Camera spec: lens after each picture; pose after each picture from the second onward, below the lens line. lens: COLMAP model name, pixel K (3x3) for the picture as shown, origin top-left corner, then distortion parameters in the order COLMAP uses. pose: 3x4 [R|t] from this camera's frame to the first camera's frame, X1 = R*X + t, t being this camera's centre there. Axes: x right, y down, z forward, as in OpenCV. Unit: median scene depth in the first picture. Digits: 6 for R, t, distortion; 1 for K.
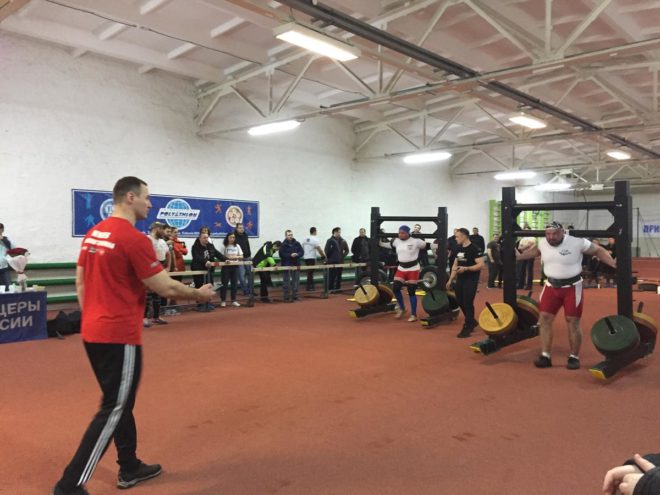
lens RADIAL K [[557.5, 0, 332.7], [0, 557.5, 245.7], [0, 0, 1]] dist [0.053396, -0.071570]
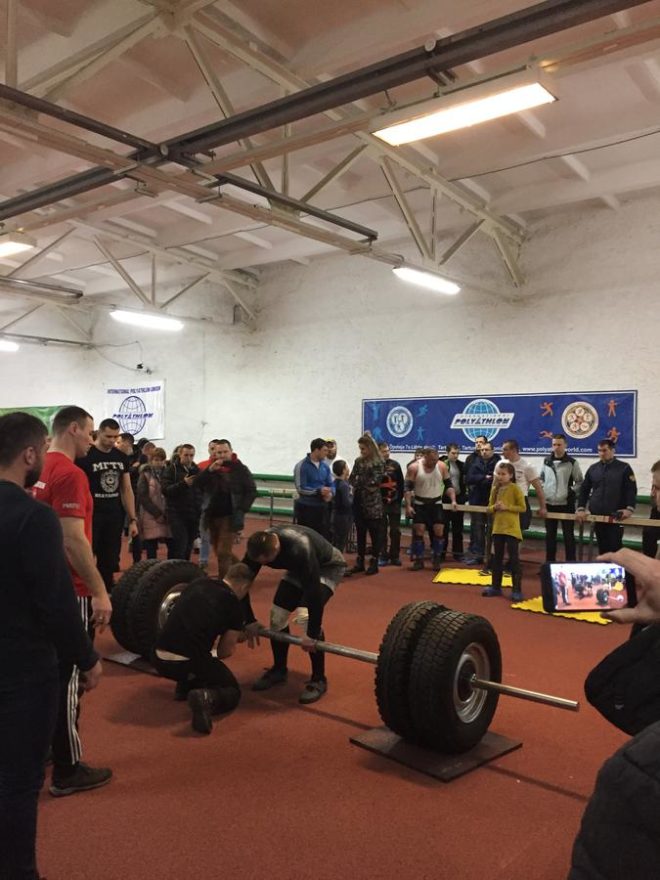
lens RADIAL K [[743.3, 0, 332.4], [0, 743.3, 440.6], [0, 0, 1]] dist [0.053396, -0.071570]
pose [[0.078663, -0.004673, -0.996890, 0.639442], [-0.024291, 0.999683, -0.006603, -0.021135], [0.996605, 0.024735, 0.078524, 0.739404]]
